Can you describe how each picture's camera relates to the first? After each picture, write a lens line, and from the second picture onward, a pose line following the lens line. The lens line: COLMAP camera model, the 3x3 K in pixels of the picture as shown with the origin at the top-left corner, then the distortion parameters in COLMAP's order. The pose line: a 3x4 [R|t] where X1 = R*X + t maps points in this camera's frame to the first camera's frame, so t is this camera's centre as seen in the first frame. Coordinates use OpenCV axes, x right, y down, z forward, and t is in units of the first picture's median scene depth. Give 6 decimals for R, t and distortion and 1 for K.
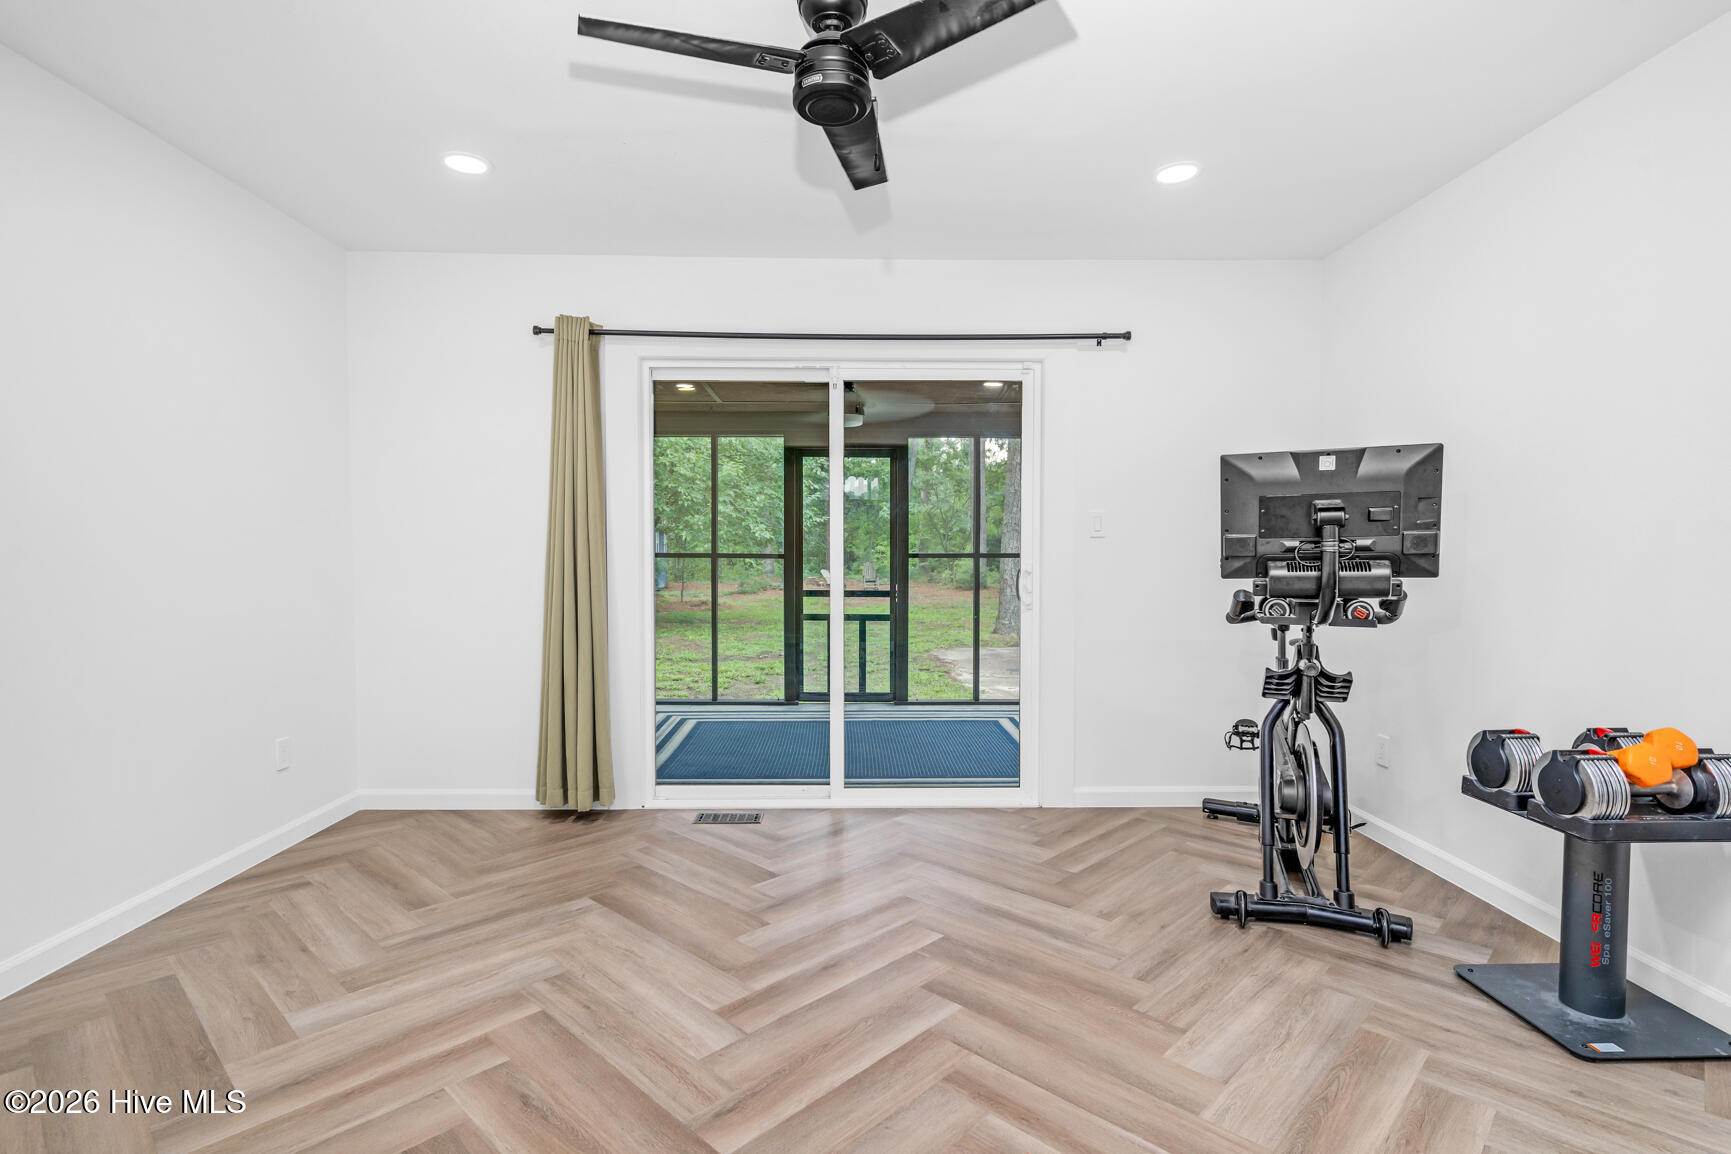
lens RADIAL K [[832.8, 0, 865.5], [0, 832.8, 577.0], [0, 0, 1]] dist [0.000248, 0.000448]
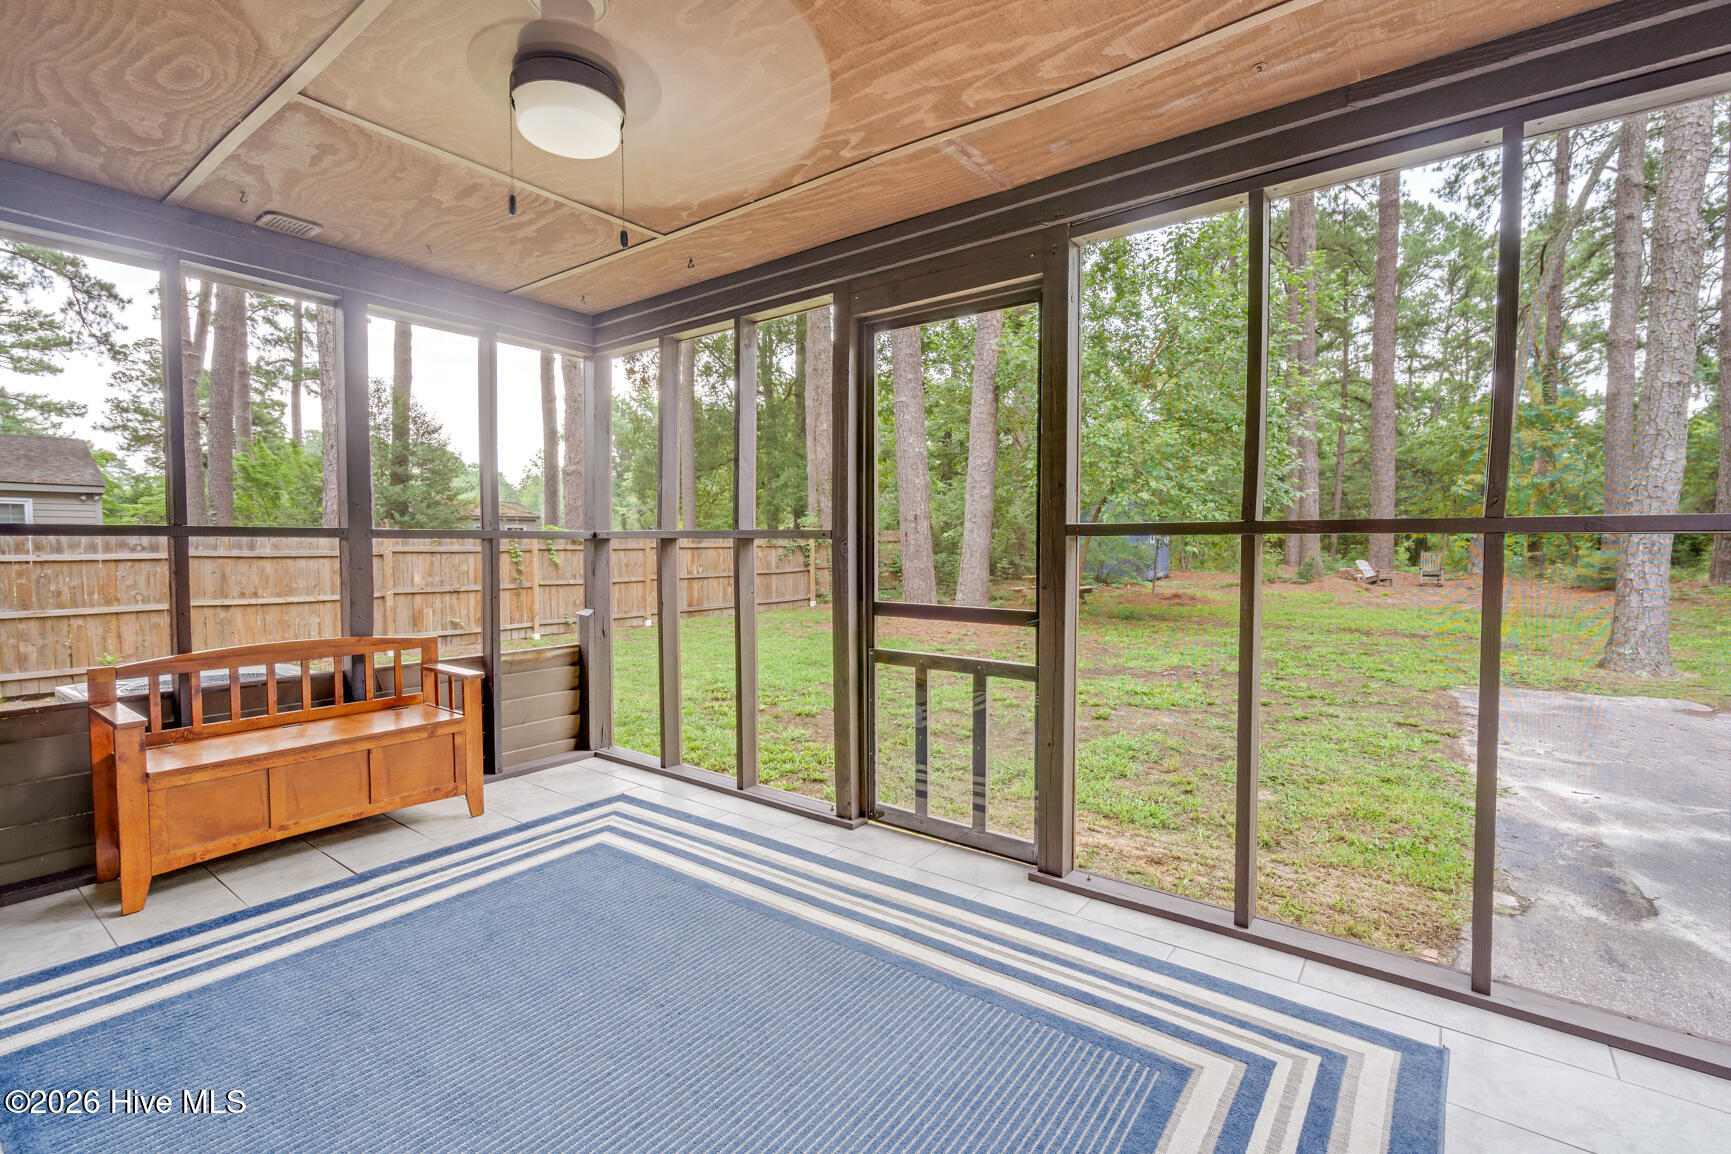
lens RADIAL K [[781.8, 0, 865.5], [0, 781.8, 577.0], [0, 0, 1]] dist [-0.001676, 0.000085]
pose [[0.794888, 0.024240, -0.606271, 0.210375], [-0.014283, 0.999672, 0.021243, -0.009719], [0.606588, -0.008226, 0.794974, 0.636190]]
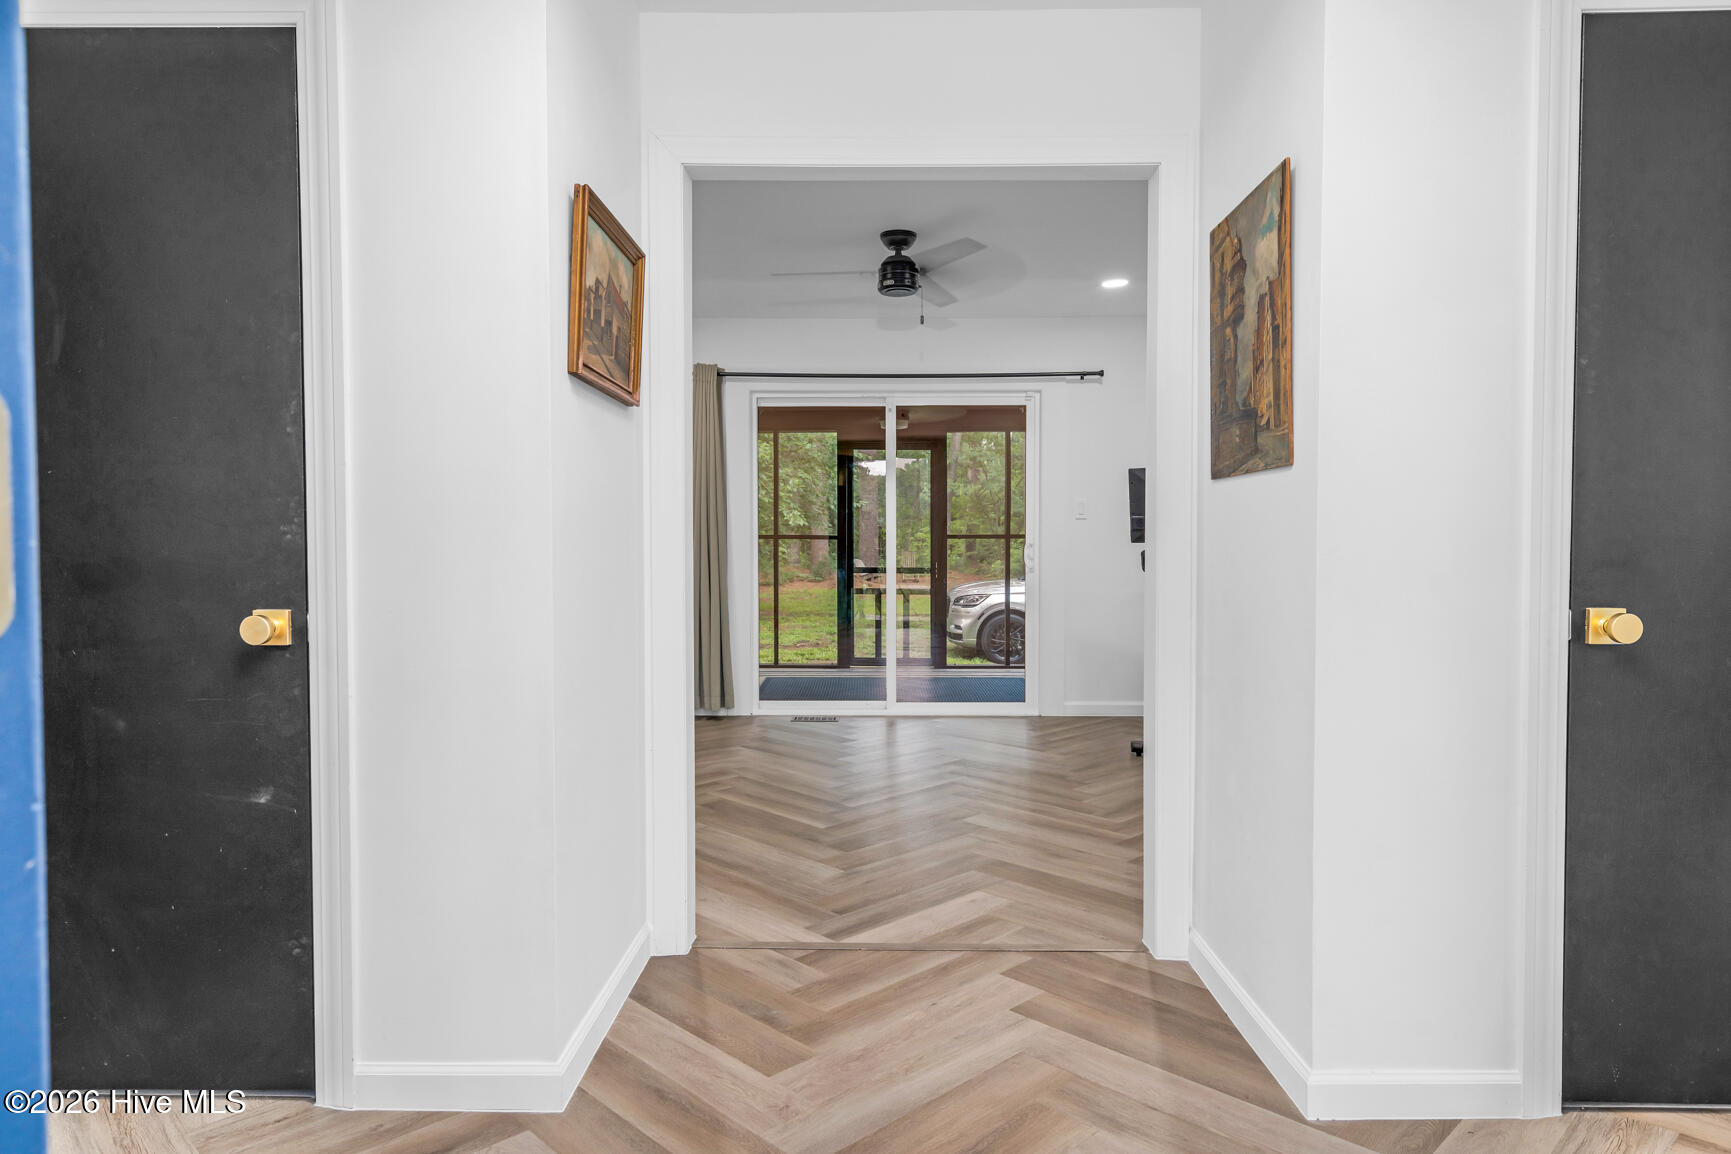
lens RADIAL K [[994.3, 0, 865.5], [0, 994.3, 577.0], [0, 0, 1]] dist [0.000444, 0.000186]
pose [[0.999316, -0.000521, -0.036982, -0.009374], [0.000755, 0.999980, 0.006318, 0.020747], [0.036978, -0.006342, 0.999296, -0.358756]]
